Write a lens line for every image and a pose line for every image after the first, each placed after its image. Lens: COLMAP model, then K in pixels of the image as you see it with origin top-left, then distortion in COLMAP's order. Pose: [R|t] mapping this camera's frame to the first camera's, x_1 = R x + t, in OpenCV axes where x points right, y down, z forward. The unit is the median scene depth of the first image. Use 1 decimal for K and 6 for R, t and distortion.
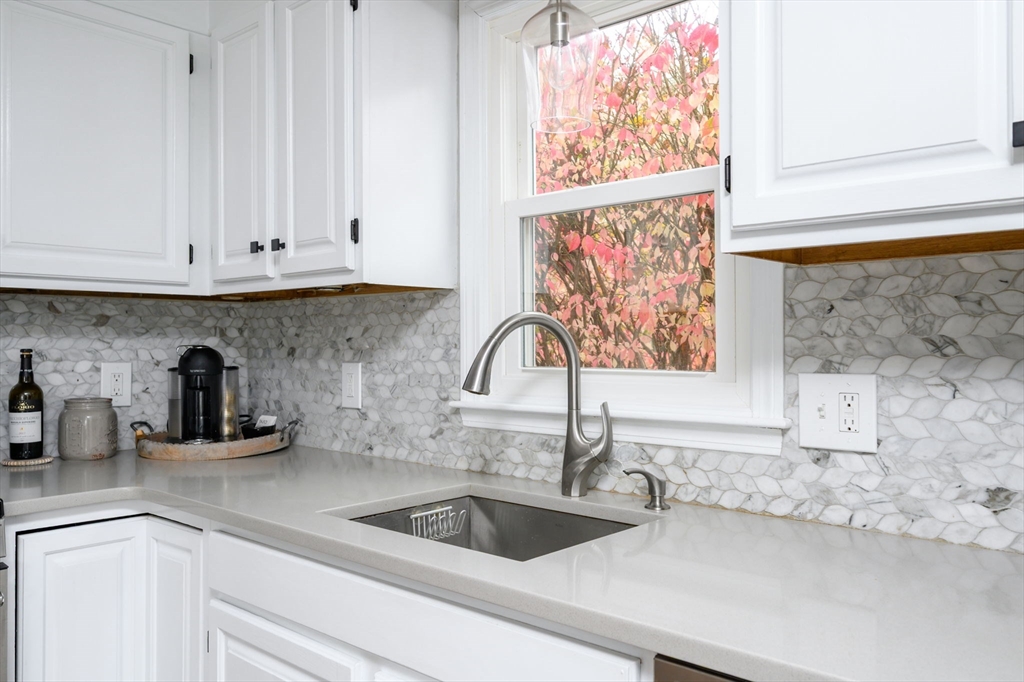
lens RADIAL K [[788.3, 0, 512.0], [0, 788.3, 341.0], [0, 0, 1]] dist [-0.000453, -0.001844]
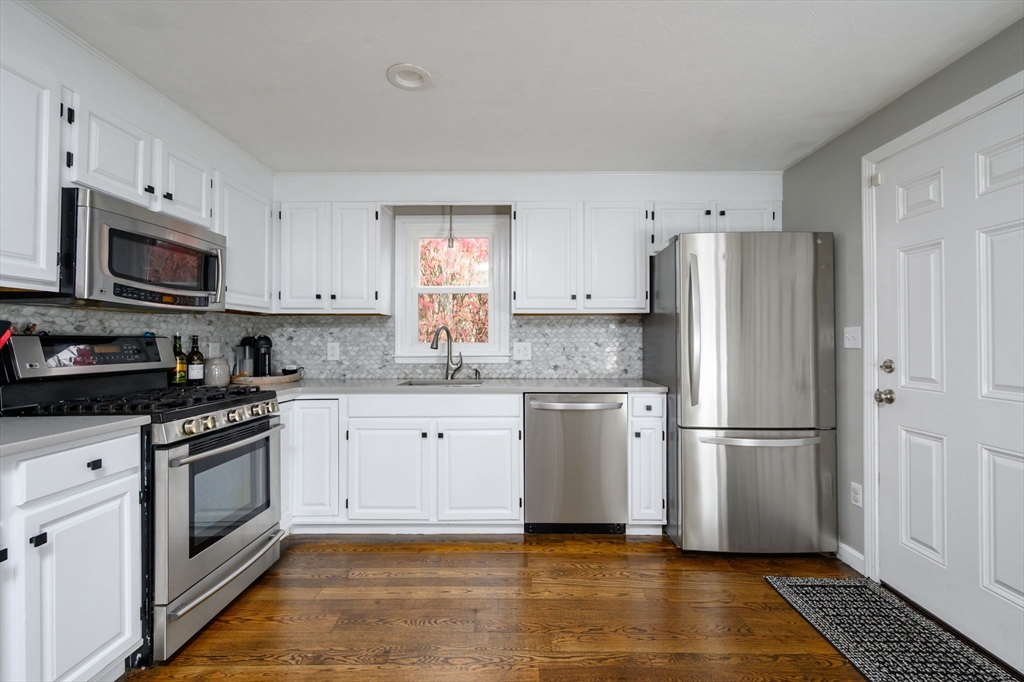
lens RADIAL K [[440.6, 0, 512.0], [0, 440.6, 341.0], [0, 0, 1]] dist [0.001646, -0.000001]
pose [[0.759557, 0.001879, 0.650438, -0.753132], [-0.002700, 0.999996, 0.000264, 0.022927], [-0.650435, -0.001957, 0.759560, -0.486161]]
